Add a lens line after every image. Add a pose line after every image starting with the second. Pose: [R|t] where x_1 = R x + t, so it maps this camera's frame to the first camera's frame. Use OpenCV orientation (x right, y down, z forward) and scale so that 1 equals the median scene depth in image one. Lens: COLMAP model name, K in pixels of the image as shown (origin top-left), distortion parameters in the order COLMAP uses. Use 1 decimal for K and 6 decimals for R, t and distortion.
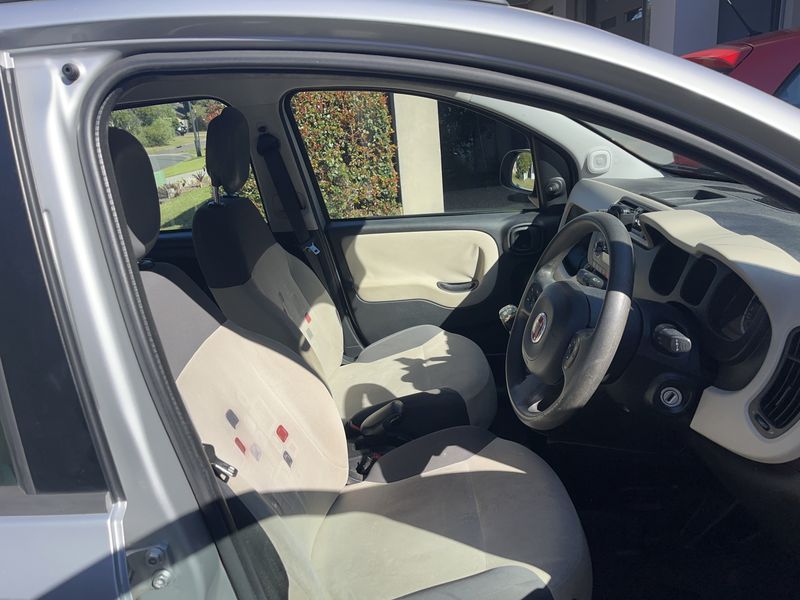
lens RADIAL K [[612.2, 0, 387.3], [0, 612.2, 303.2], [0, 0, 1]] dist [0.051800, -0.048378]
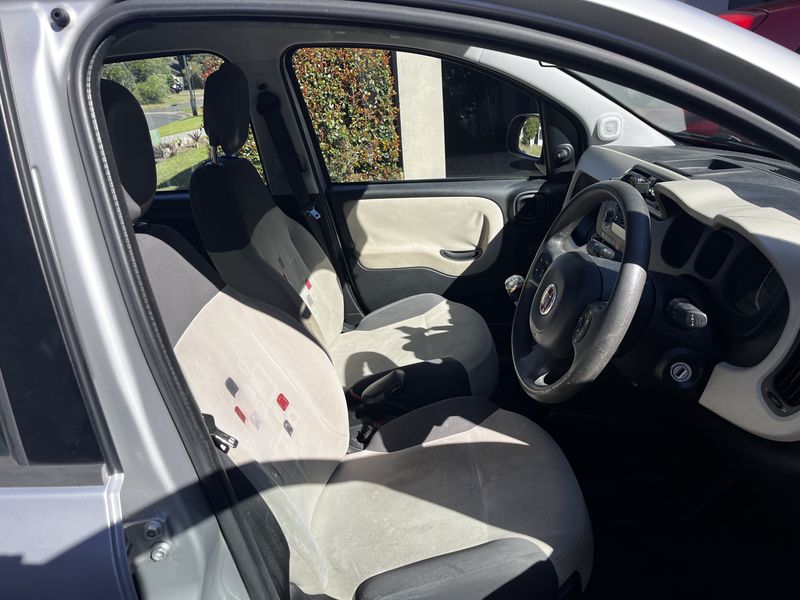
lens RADIAL K [[612.2, 0, 393.2], [0, 612.2, 304.0], [0, 0, 1]] dist [0.051800, -0.048378]
pose [[0.999758, 0.016352, 0.014699, -0.008814], [-0.017156, 0.998265, 0.056322, -0.002298], [-0.013752, -0.056561, 0.998304, 0.020794]]
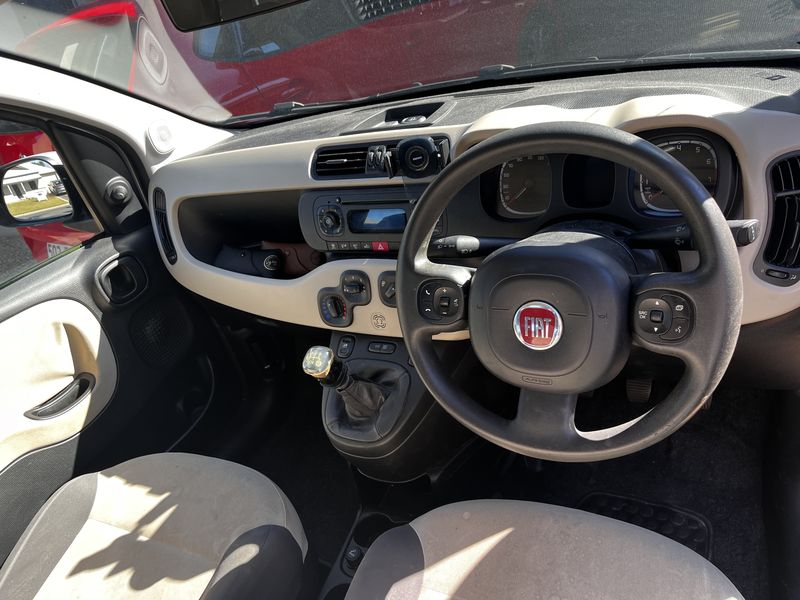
lens RADIAL K [[612.2, 0, 397.8], [0, 612.2, 305.2], [0, 0, 1]] dist [0.051800, -0.048378]
pose [[0.457491, -0.461773, 0.759913, -0.190767], [0.460347, 0.854148, 0.241893, -0.129787], [-0.760778, 0.239159, 0.603340, 0.479300]]
